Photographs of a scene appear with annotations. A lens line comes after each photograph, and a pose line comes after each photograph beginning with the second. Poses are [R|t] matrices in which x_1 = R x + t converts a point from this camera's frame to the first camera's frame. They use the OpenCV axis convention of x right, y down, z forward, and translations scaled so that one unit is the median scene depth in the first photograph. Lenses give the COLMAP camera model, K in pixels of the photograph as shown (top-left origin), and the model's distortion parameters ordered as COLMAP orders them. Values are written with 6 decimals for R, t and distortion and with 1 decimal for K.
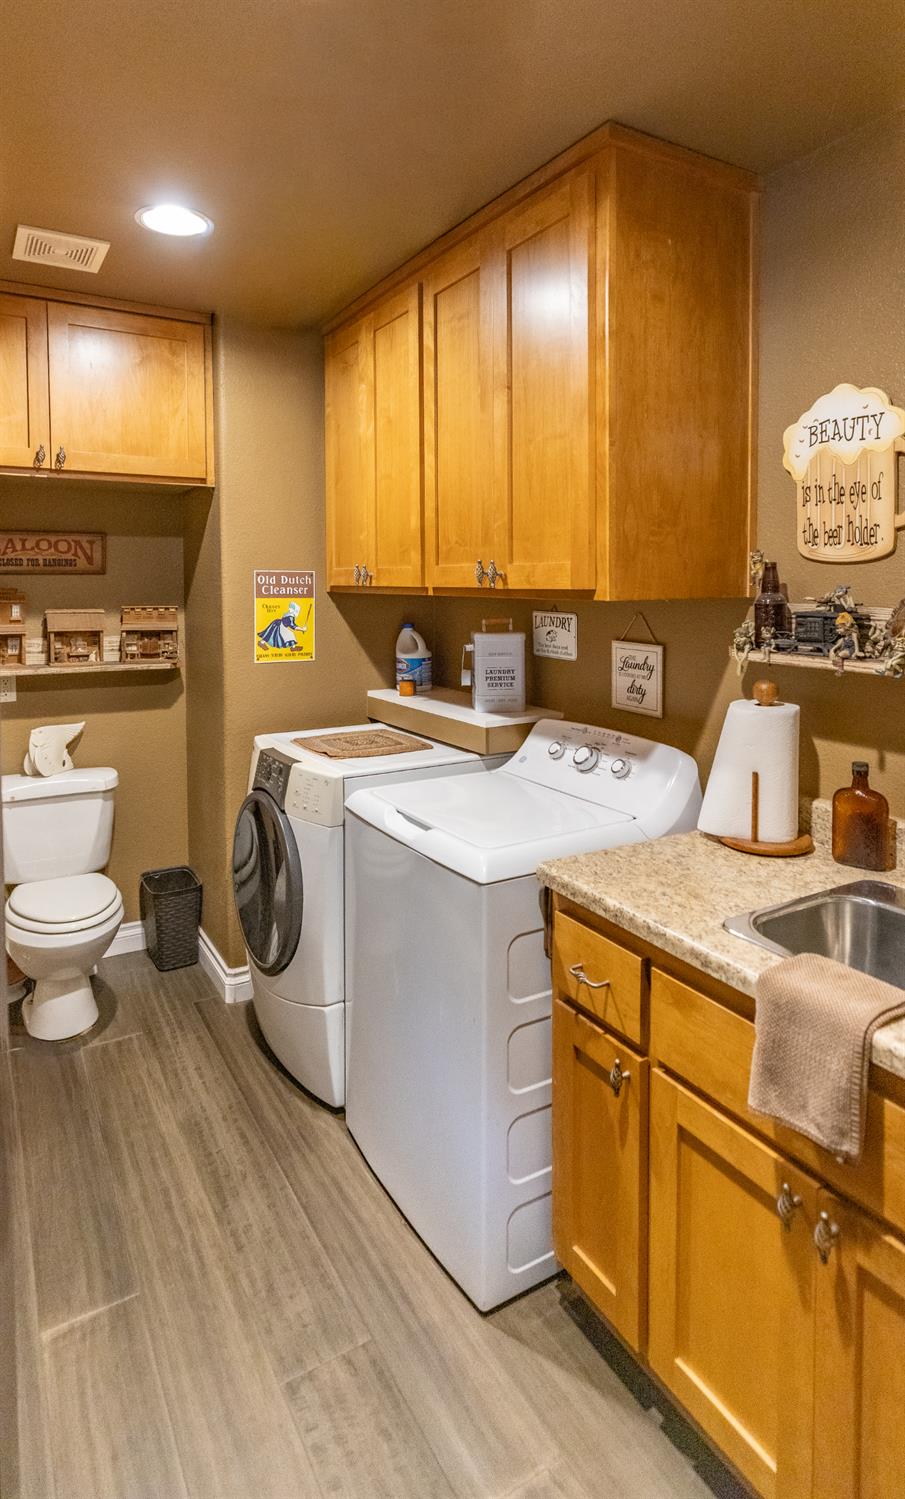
lens RADIAL K [[806.7, 0, 449.1], [0, 806.7, 613.6], [0, 0, 1]] dist [-0.000196, -0.001590]
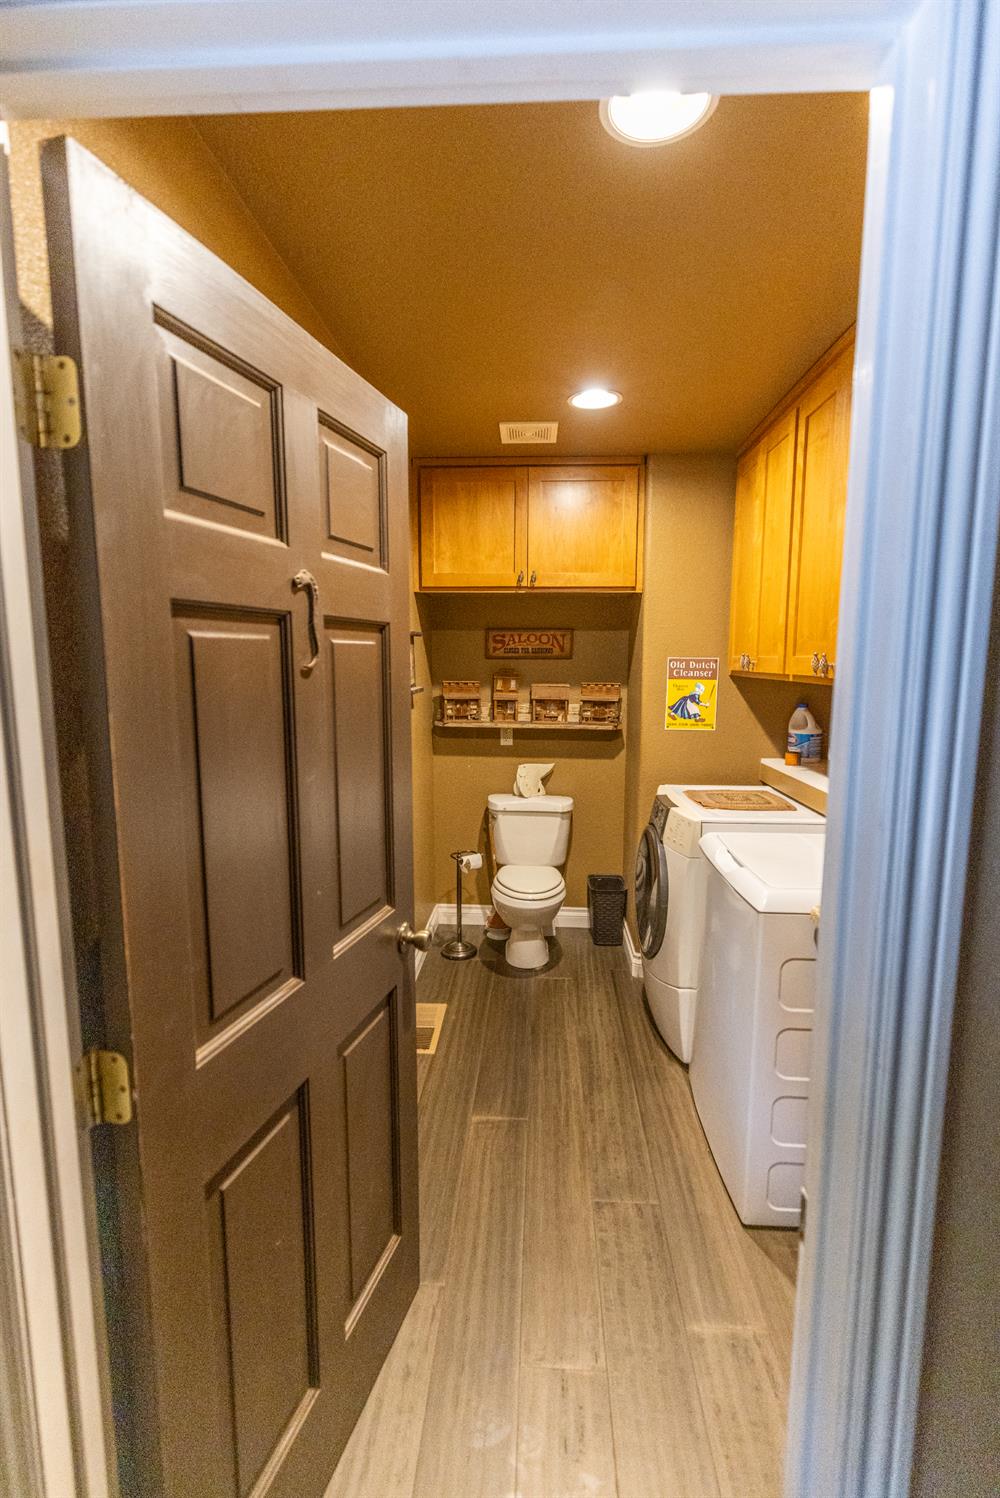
lens RADIAL K [[664.5, 0, 500.0], [0, 664.5, 749.0], [0, 0, 1]] dist [0.001899, -0.000184]
pose [[0.842032, 0.077752, -0.533794, 0.108158], [-0.028160, 0.994544, 0.100443, -0.007246], [0.538692, -0.069545, 0.839628, -0.041502]]
